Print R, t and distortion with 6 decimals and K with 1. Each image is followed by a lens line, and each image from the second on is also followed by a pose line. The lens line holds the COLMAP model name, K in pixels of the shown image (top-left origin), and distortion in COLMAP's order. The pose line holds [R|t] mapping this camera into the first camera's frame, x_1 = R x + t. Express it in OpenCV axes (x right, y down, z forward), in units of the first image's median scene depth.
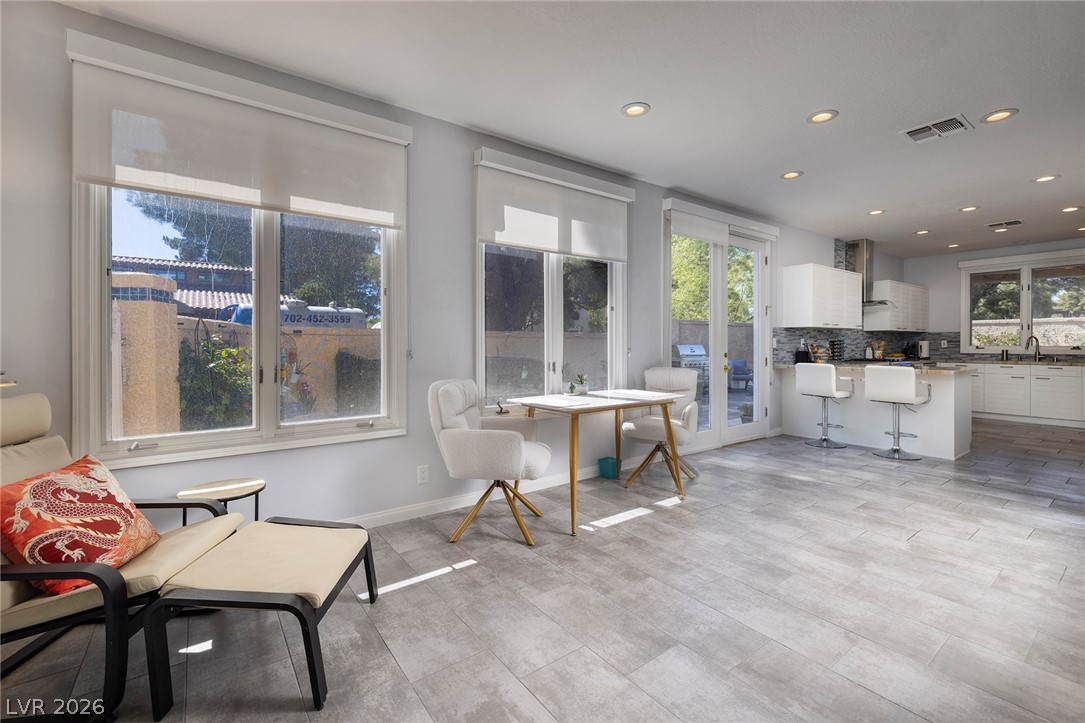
lens RADIAL K [[458.1, 0, 540.2], [0, 458.1, 352.3], [0, 0, 1]] dist [0.000281, 0.000187]
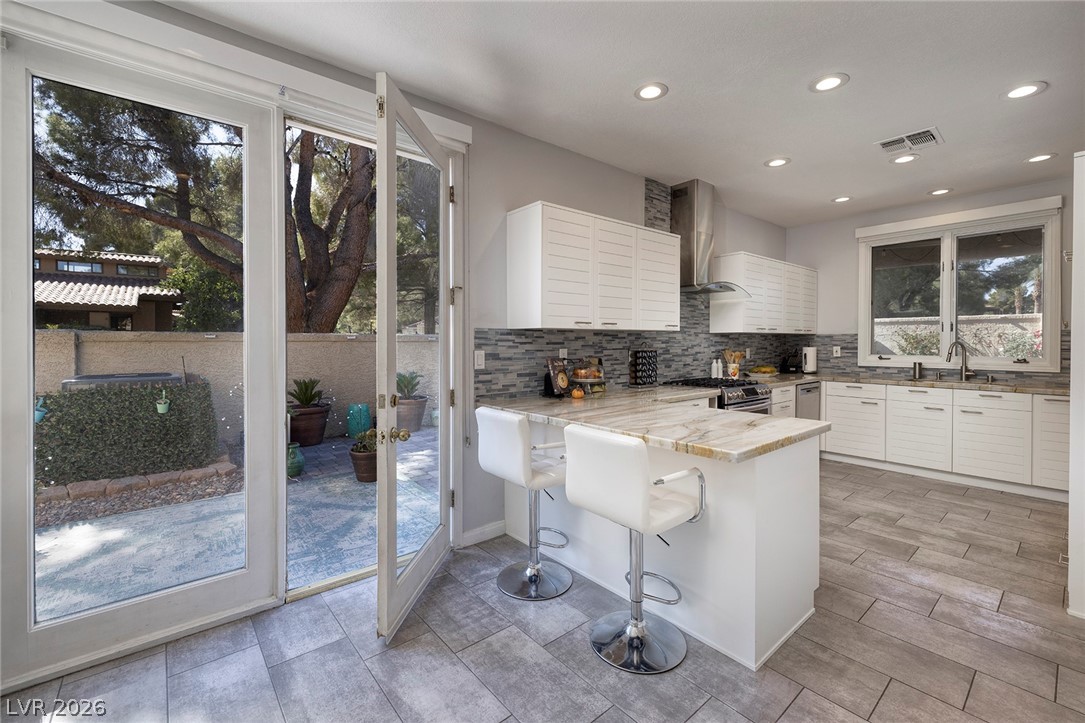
lens RADIAL K [[458.1, 0, 540.2], [0, 458.1, 352.3], [0, 0, 1]] dist [0.000281, 0.000187]
pose [[0.997457, -0.004800, 0.071107, 0.427114], [0.004492, 0.999980, 0.004493, -0.024075], [-0.071127, -0.004162, 0.997459, 0.384619]]
